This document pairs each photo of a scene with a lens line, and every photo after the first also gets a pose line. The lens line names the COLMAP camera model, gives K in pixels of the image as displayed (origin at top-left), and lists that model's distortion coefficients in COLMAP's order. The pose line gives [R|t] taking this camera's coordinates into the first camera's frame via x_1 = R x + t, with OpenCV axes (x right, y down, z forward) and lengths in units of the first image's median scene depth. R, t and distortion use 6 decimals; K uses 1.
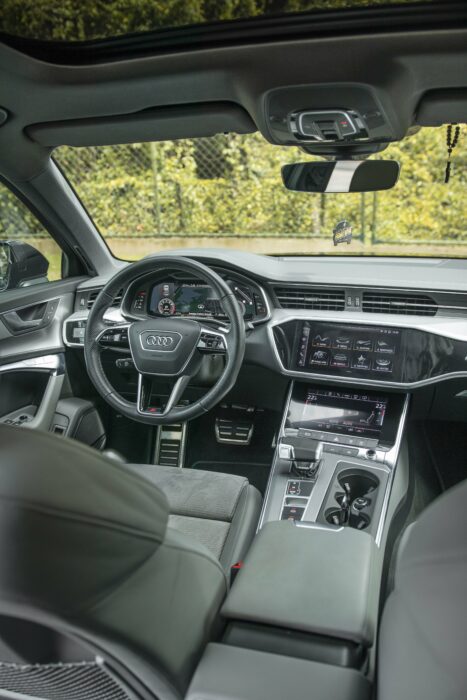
lens RADIAL K [[577.1, 0, 235.2], [0, 577.1, 349.8], [0, 0, 1]] dist [-0.093590, 0.051099]
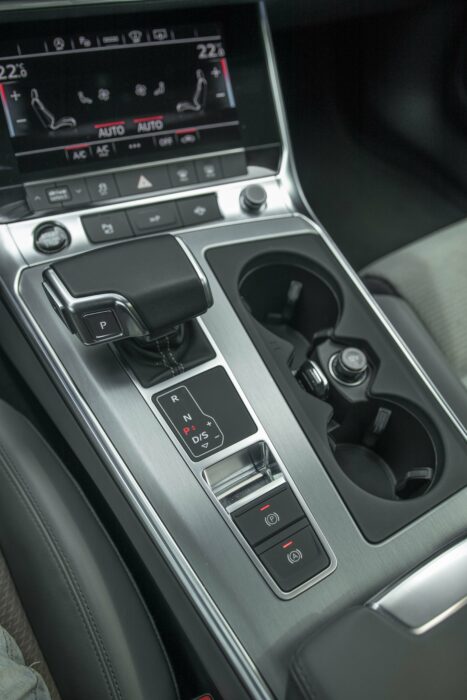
lens RADIAL K [[577.1, 0, 233.0], [0, 577.1, 347.2], [0, 0, 1]] dist [-0.093590, 0.051099]
pose [[0.685025, -0.528240, 0.501701, -0.018243], [0.074389, 0.735777, 0.673126, -0.004068], [-0.724712, -0.423788, 0.543320, 0.680512]]
